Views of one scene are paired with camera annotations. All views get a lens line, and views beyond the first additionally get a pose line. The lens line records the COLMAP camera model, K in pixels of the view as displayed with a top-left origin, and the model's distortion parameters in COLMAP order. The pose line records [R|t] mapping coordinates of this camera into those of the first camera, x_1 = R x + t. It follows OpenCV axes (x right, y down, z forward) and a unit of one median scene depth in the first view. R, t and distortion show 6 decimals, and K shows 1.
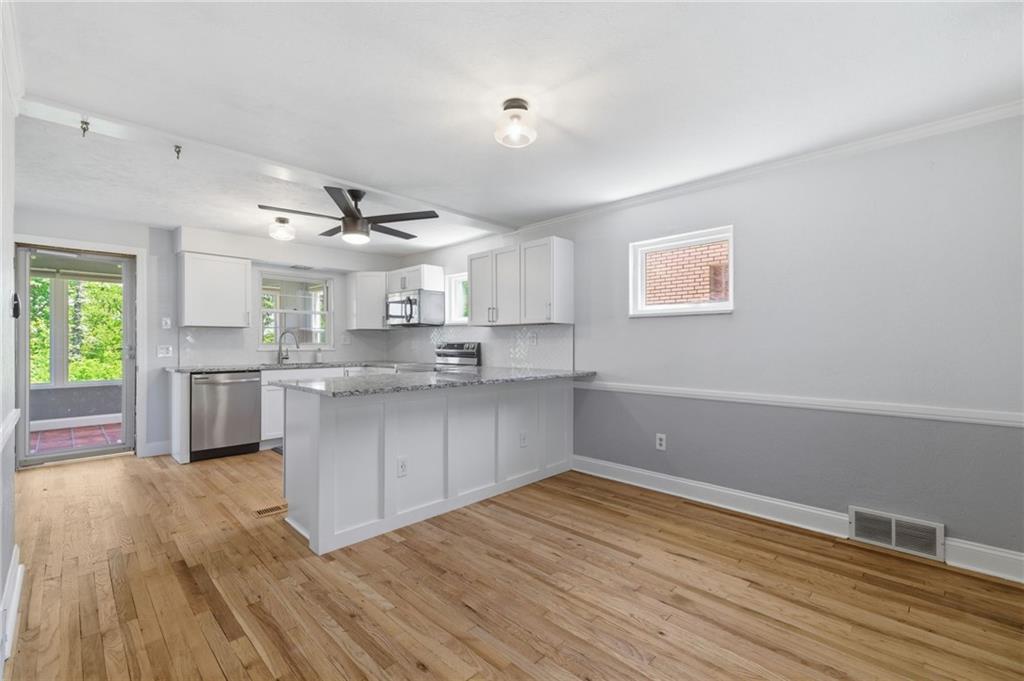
lens RADIAL K [[445.9, 0, 509.1], [0, 445.9, 341.3], [0, 0, 1]] dist [0.003742, 0.000470]
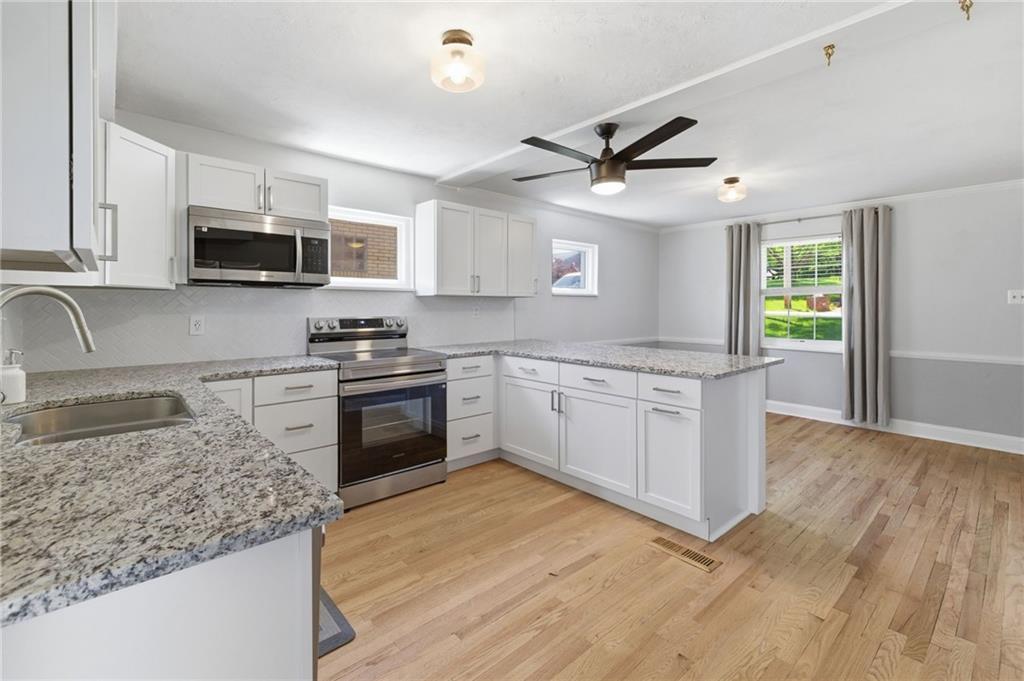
lens RADIAL K [[465.5, 0, 497.1], [0, 465.5, 308.9], [0, 0, 1]] dist [-0.001847, -0.000483]
pose [[0.054988, -0.000966, 0.998487, -1.656905], [0.000230, 1.000000, 0.000954, -0.021613], [-0.998487, 0.000177, 0.054988, 1.639597]]
